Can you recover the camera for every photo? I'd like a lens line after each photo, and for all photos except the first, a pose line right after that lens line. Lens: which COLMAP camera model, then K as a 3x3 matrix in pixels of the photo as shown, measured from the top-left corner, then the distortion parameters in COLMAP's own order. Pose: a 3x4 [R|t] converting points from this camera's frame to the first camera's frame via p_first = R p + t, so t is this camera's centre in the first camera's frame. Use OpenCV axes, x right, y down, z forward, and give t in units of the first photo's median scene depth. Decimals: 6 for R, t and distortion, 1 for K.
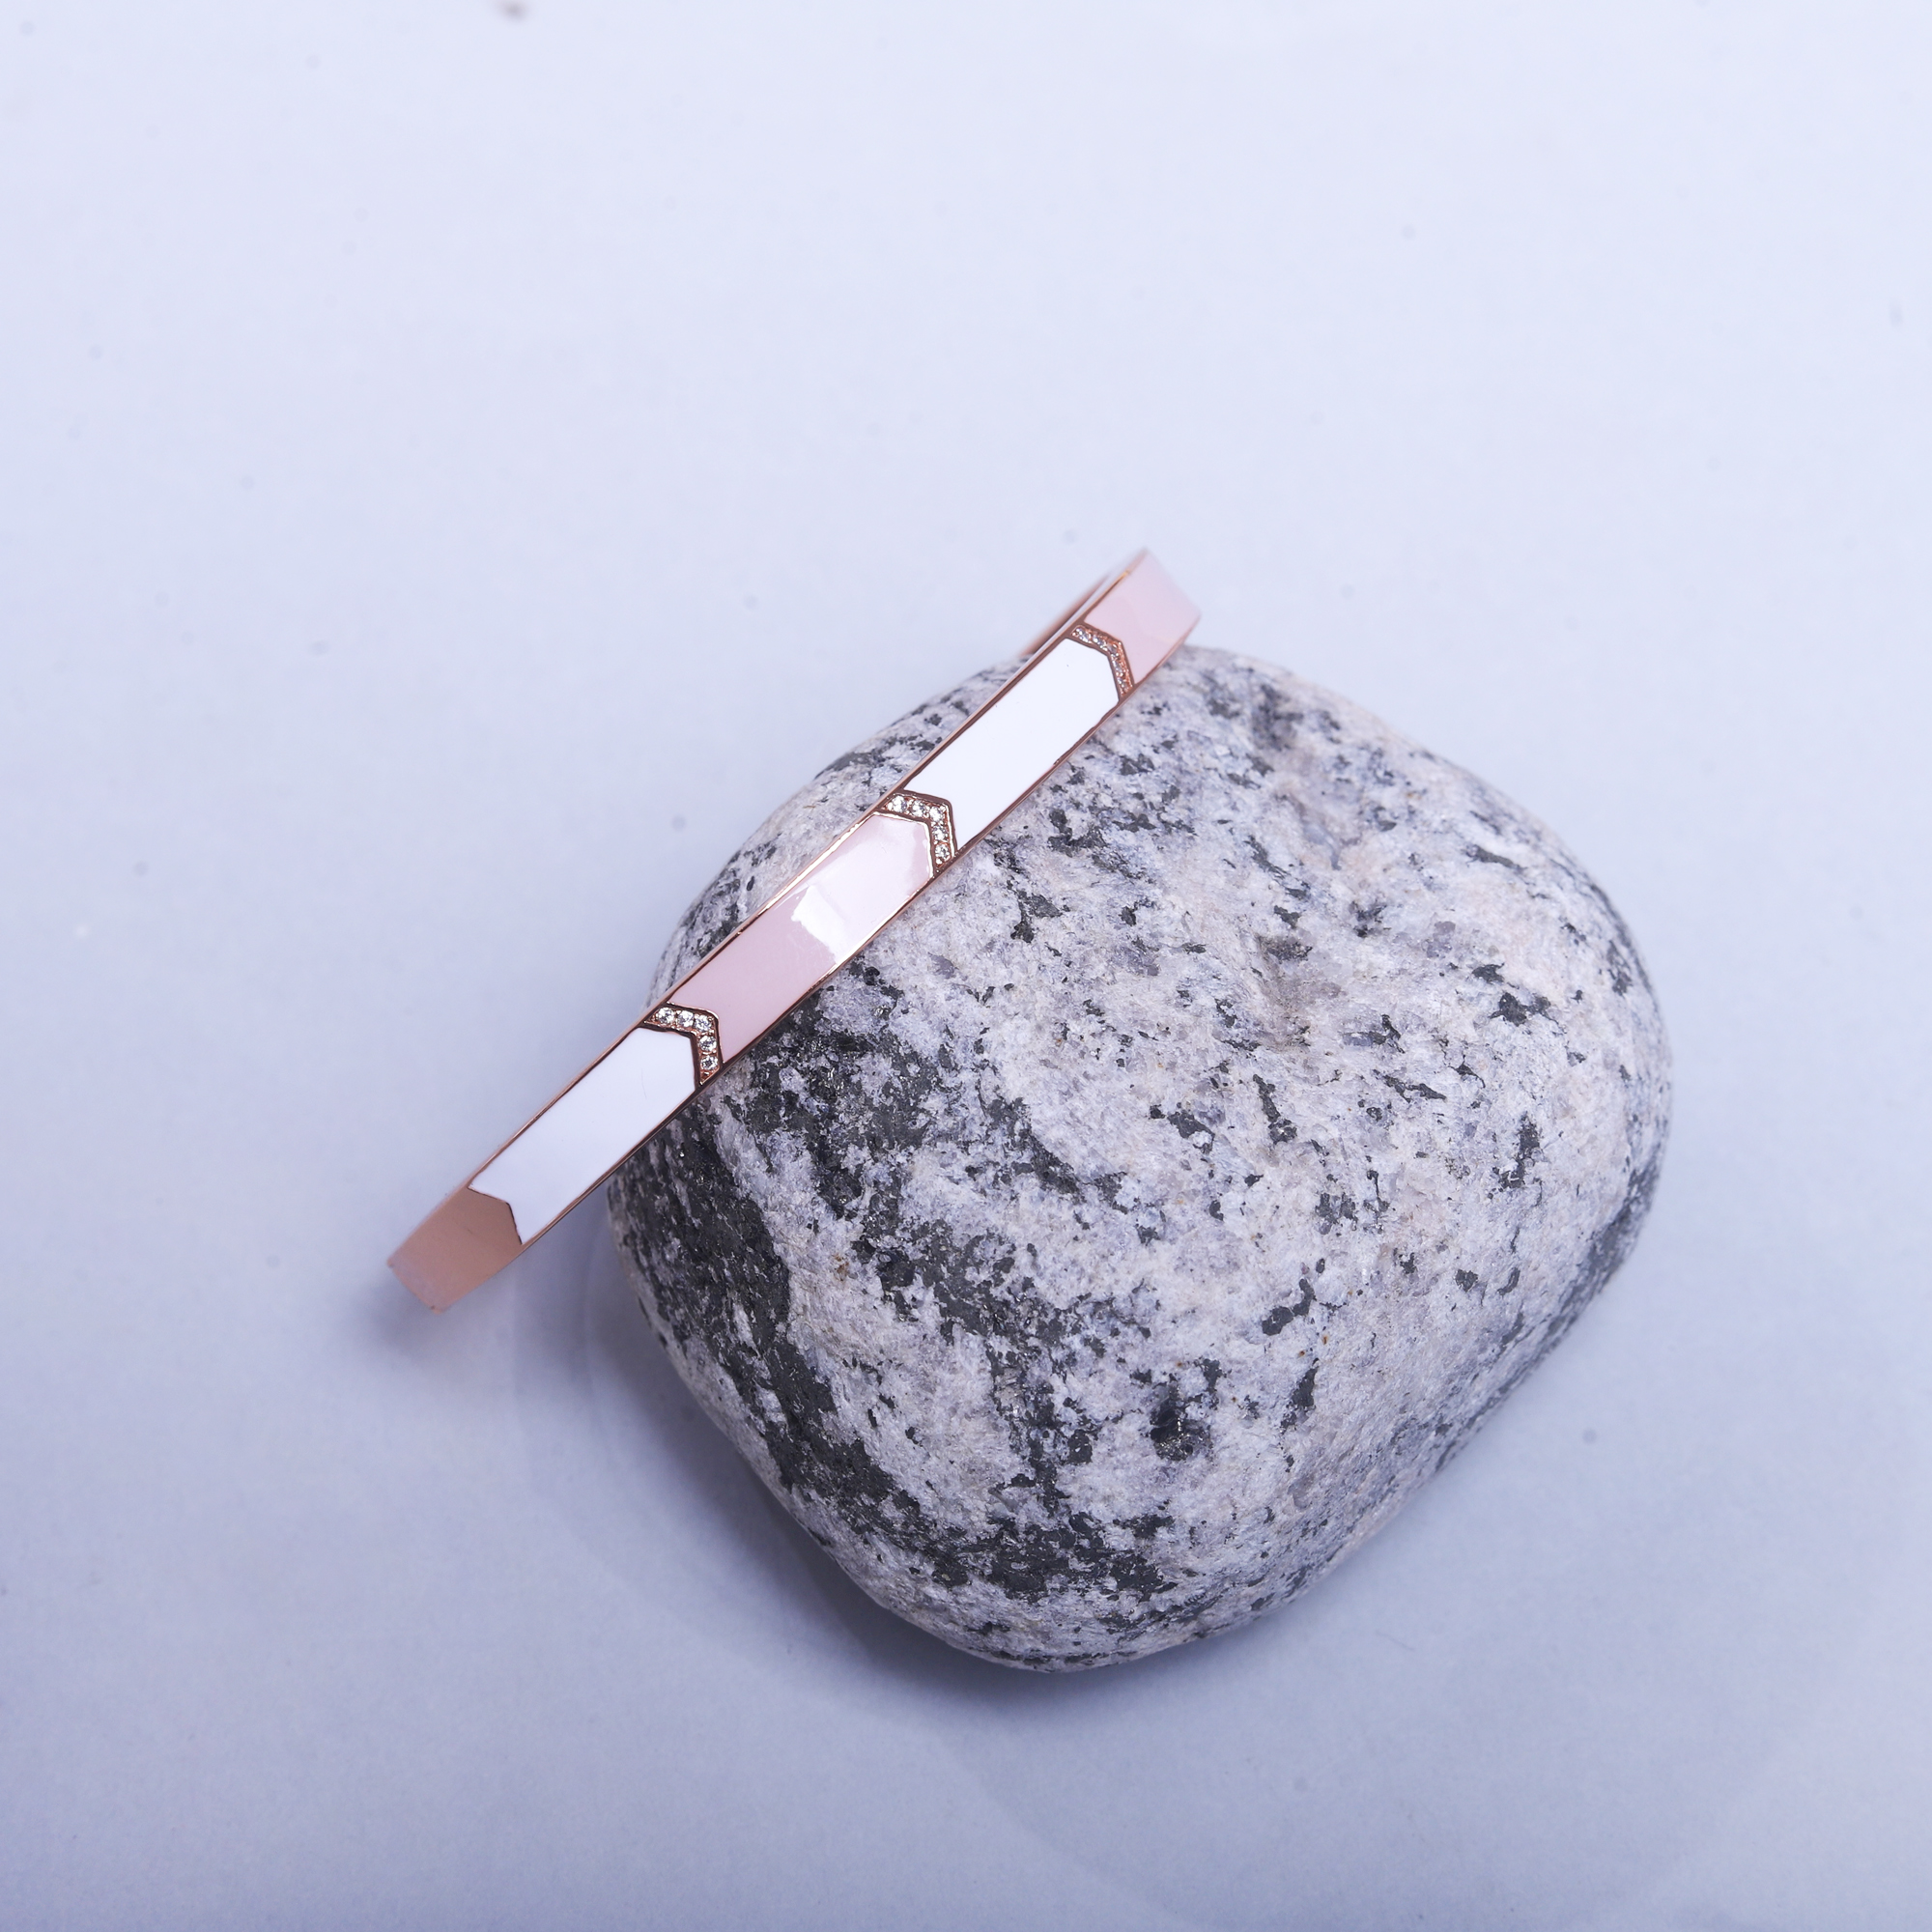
lens RADIAL K [[5427.7, 0, 966.5], [0, 5427.7, 965.6], [0, 0, 1]] dist [-0.130279, 0.000000]
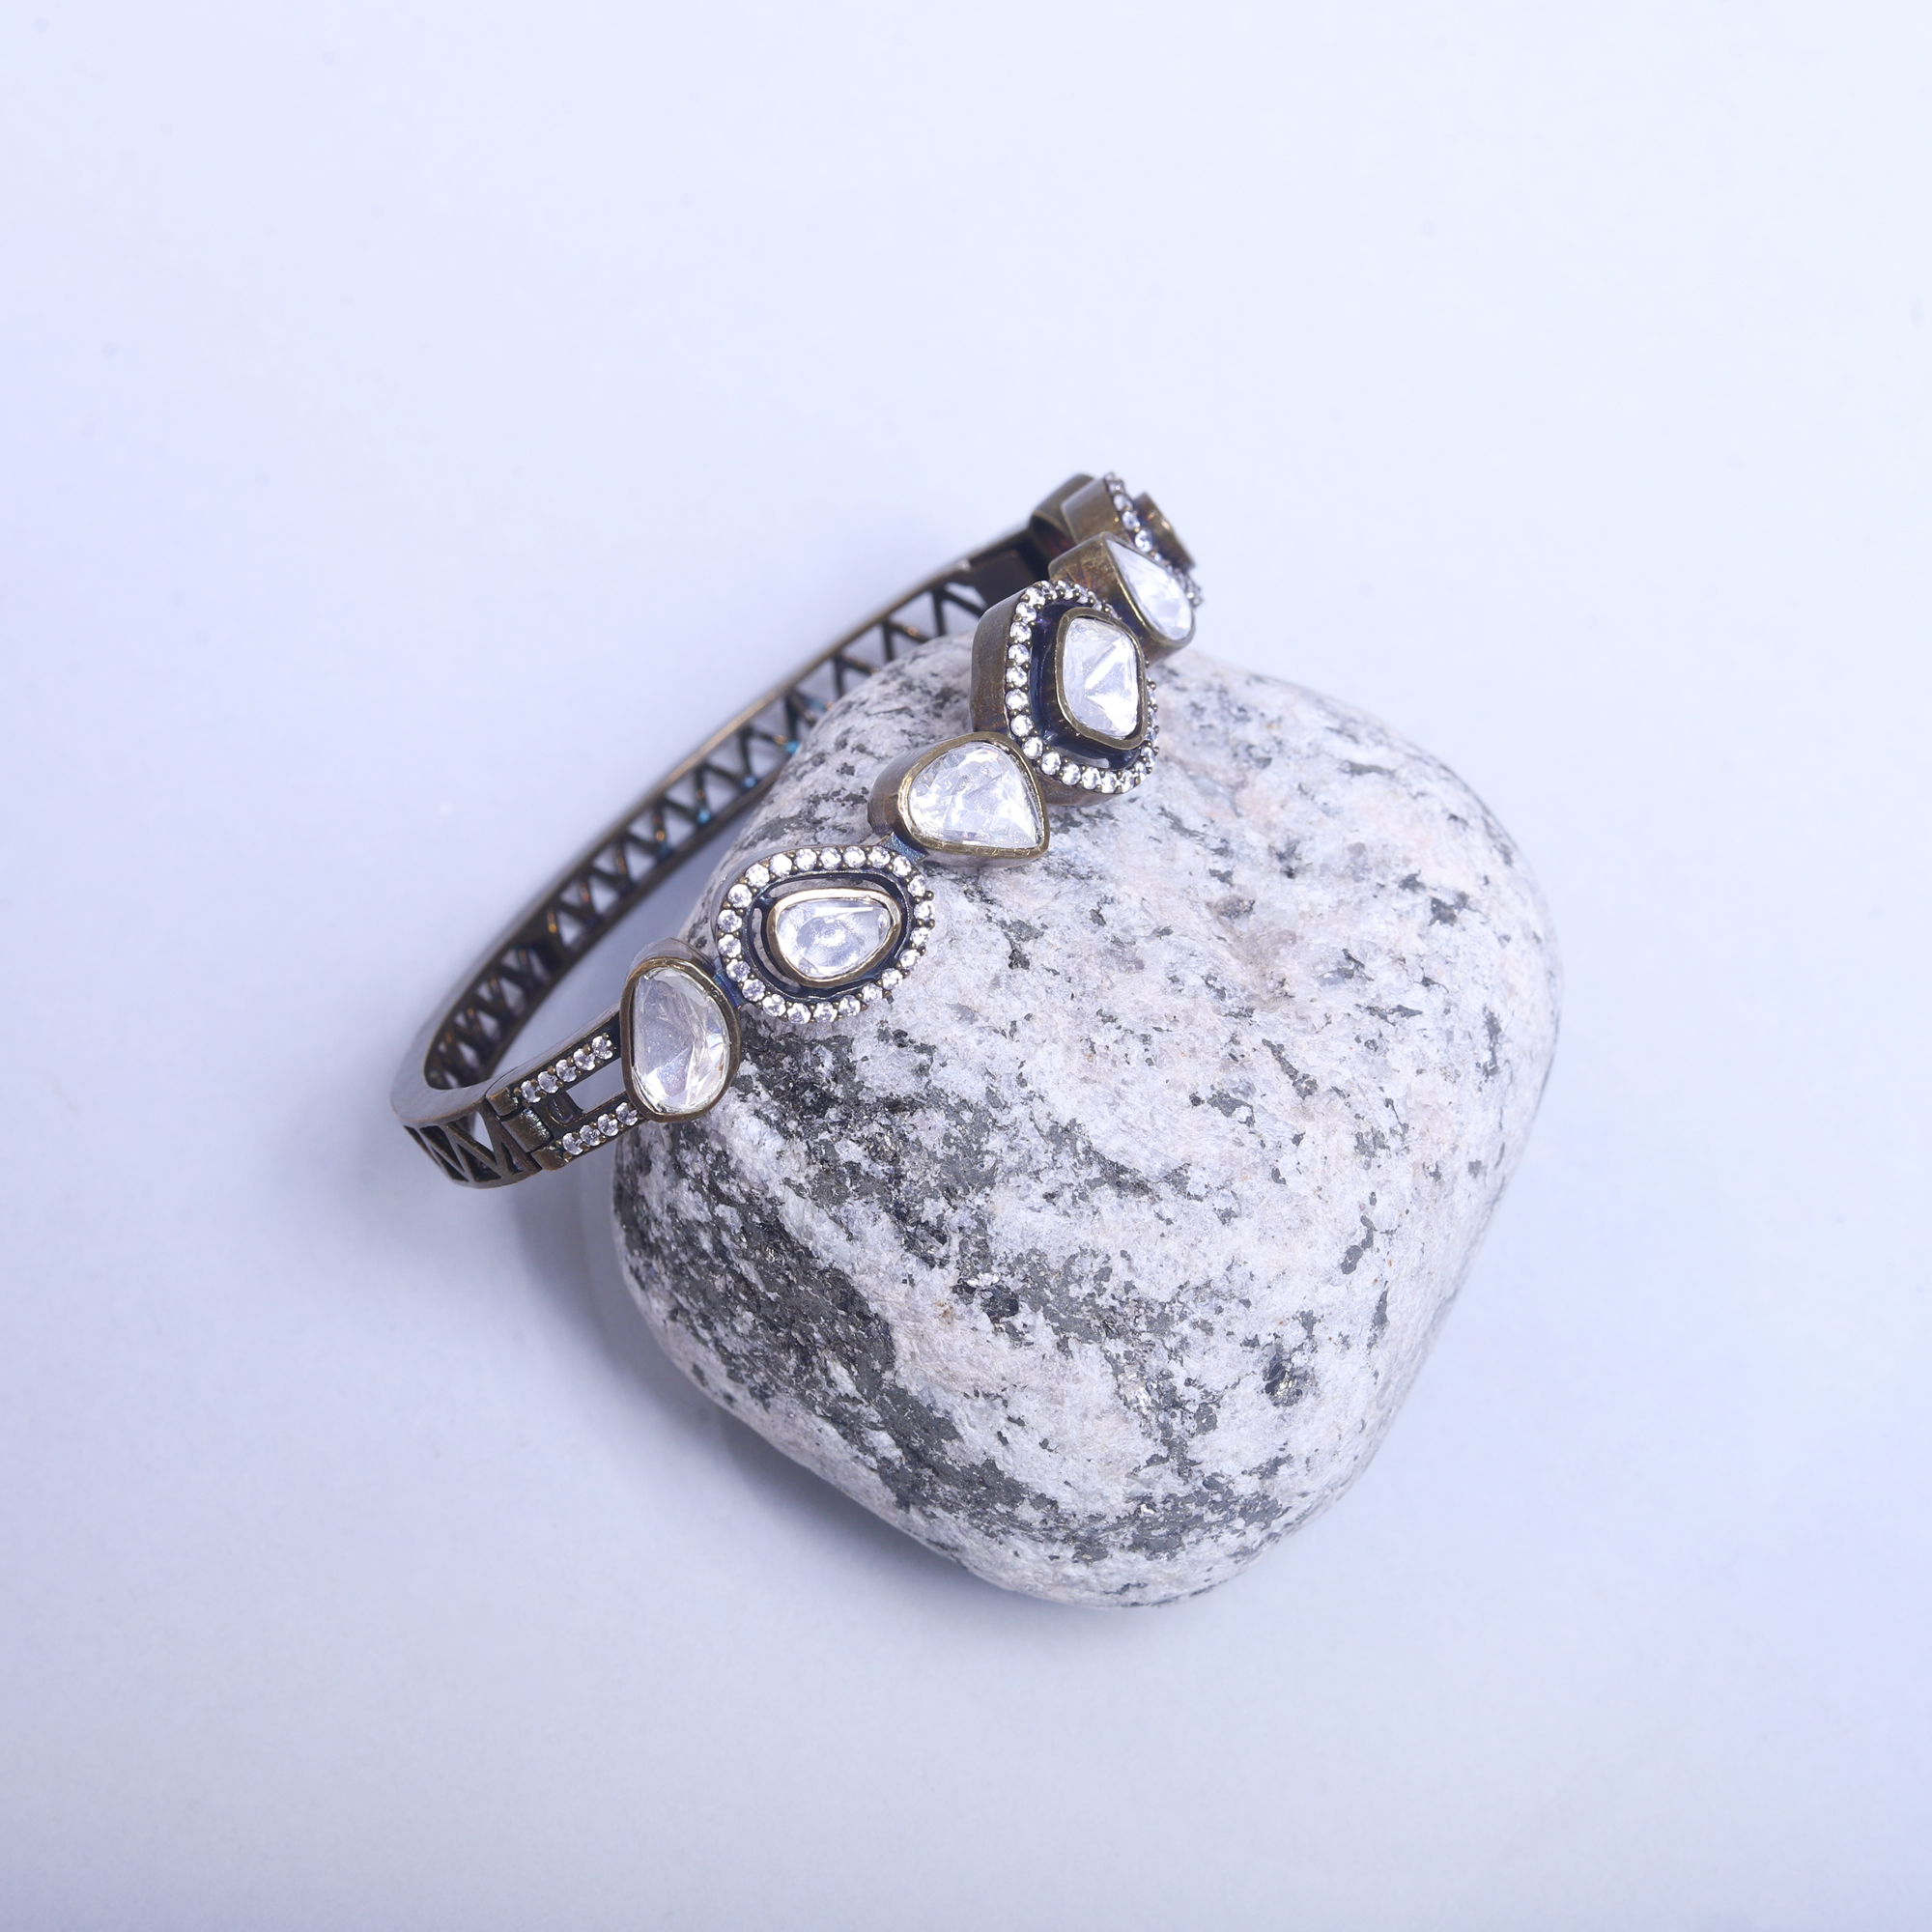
lens RADIAL K [[5427.7, 0, 965.3], [0, 5427.7, 966.6], [0, 0, 1]] dist [-0.130279, 0.000000]
pose [[0.944221, -0.247914, 0.216759, -0.231972], [0.222437, 0.965509, 0.135327, -0.152334], [-0.242833, -0.079563, 0.966800, -0.027940]]
